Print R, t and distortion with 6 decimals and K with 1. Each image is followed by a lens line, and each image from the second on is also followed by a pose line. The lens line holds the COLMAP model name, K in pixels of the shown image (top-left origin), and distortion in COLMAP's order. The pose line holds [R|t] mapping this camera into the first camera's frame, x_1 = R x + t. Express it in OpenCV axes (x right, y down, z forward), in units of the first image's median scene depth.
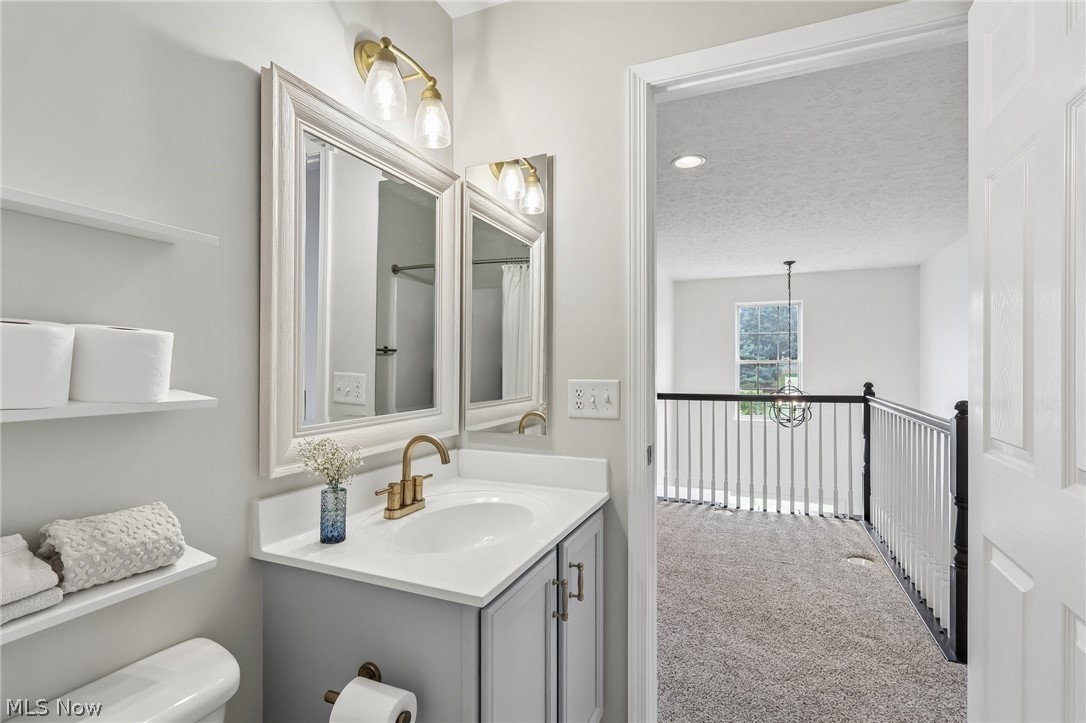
lens RADIAL K [[504.1, 0, 543.5], [0, 504.1, 360.3], [0, 0, 1]] dist [-0.003101, 0.001151]
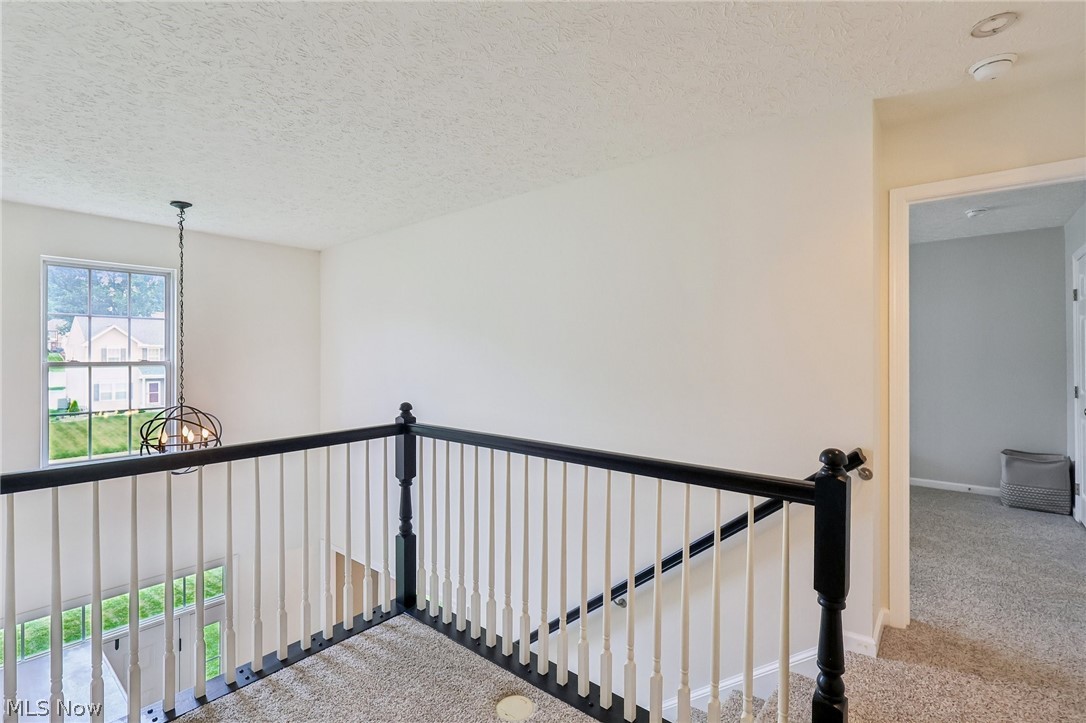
lens RADIAL K [[504.1, 0, 542.8], [0, 504.1, 359.0], [0, 0, 1]] dist [-0.003101, 0.001151]
pose [[0.292461, -0.009588, 0.956229, 0.046768], [-0.004503, 0.999925, 0.011403, -0.023809], [-0.956267, -0.007641, 0.292396, 0.612196]]
